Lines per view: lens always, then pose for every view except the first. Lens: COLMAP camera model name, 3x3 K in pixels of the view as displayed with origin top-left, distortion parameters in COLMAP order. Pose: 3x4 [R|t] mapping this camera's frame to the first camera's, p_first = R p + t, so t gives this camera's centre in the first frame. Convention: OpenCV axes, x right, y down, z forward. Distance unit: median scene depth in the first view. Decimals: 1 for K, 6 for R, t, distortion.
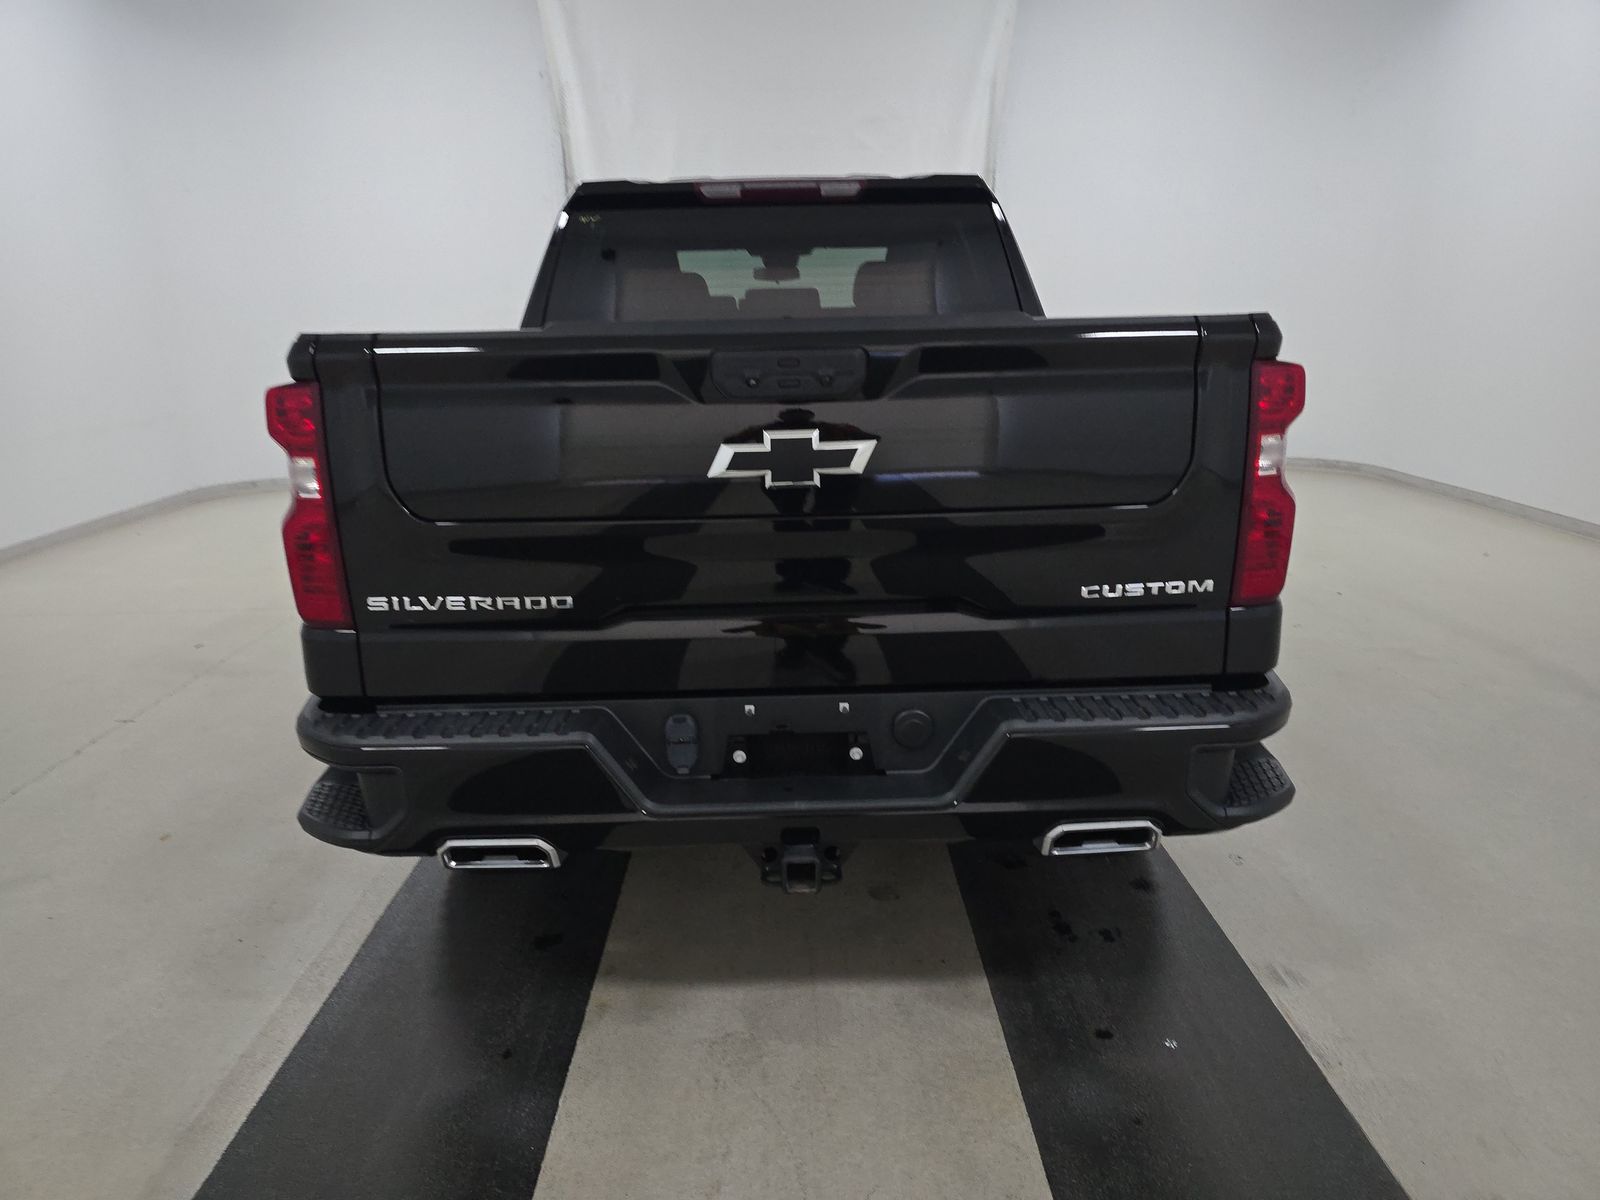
lens RADIAL K [[1086.0, 0, 806.3], [0, 1086.0, 598.8], [0, 0, 1]] dist [0.006048, -0.000869]
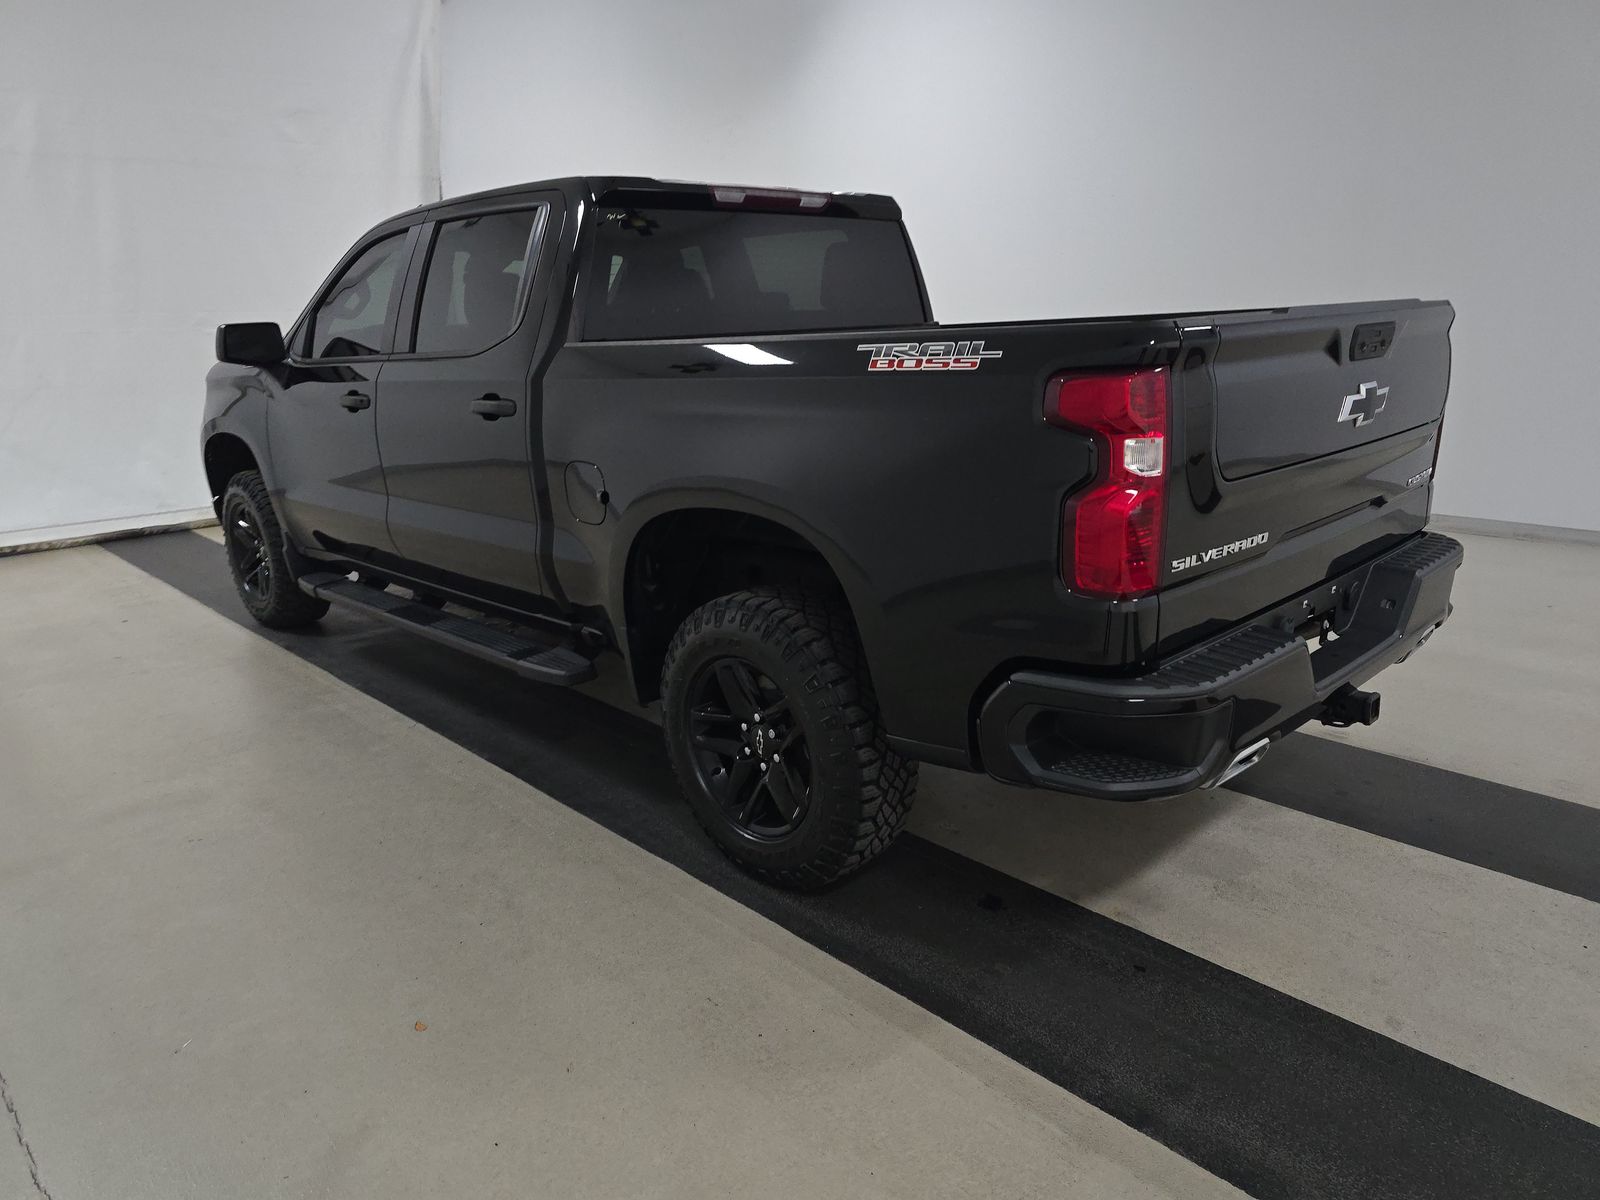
lens RADIAL K [[1086.0, 0, 806.3], [0, 1086.0, 598.8], [0, 0, 1]] dist [0.006048, -0.000869]
pose [[0.731257, -0.178921, 0.658218, -0.779197], [0.191040, 0.980086, 0.054175, -0.050361], [-0.654803, 0.086130, 0.750876, 0.232857]]
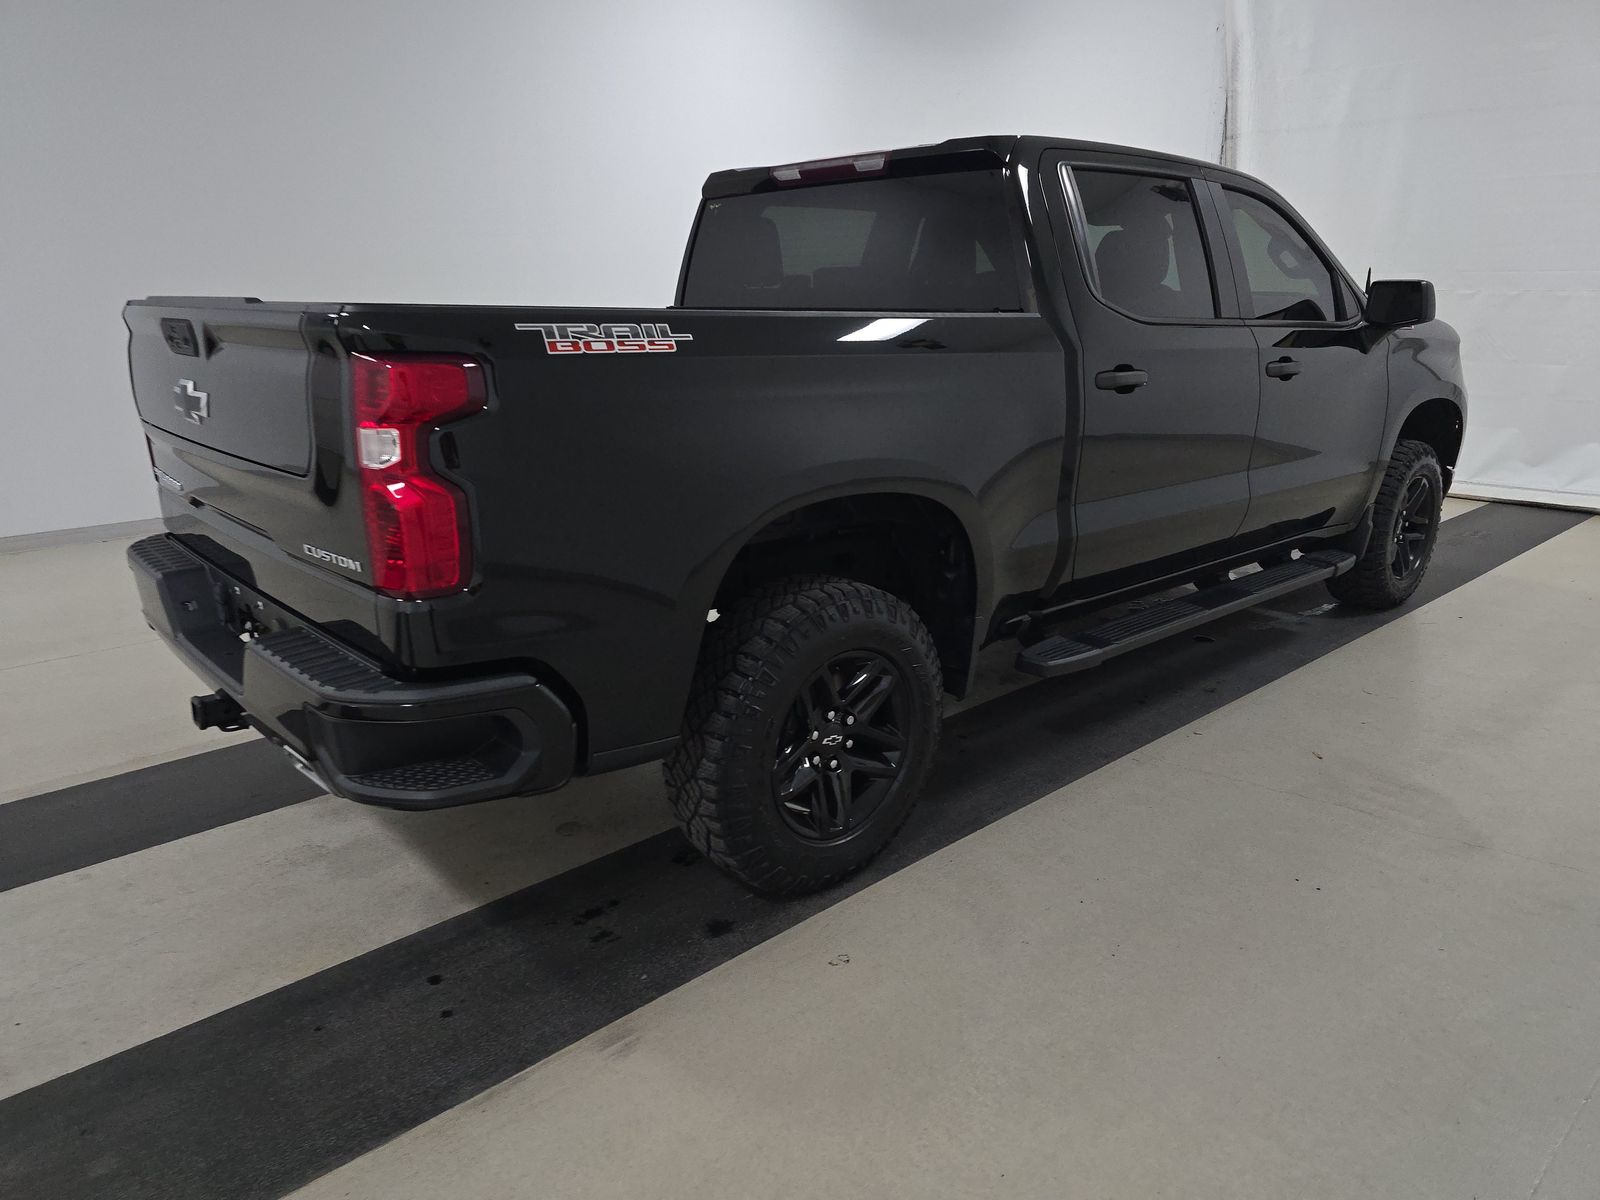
lens RADIAL K [[1086.0, 0, 806.3], [0, 1086.0, 598.8], [0, 0, 1]] dist [0.006048, -0.000869]
pose [[0.651975, 0.217932, -0.726246, 0.805863], [-0.195602, 0.973727, 0.116598, -0.107338], [0.732576, 0.066036, 0.677474, 0.345314]]
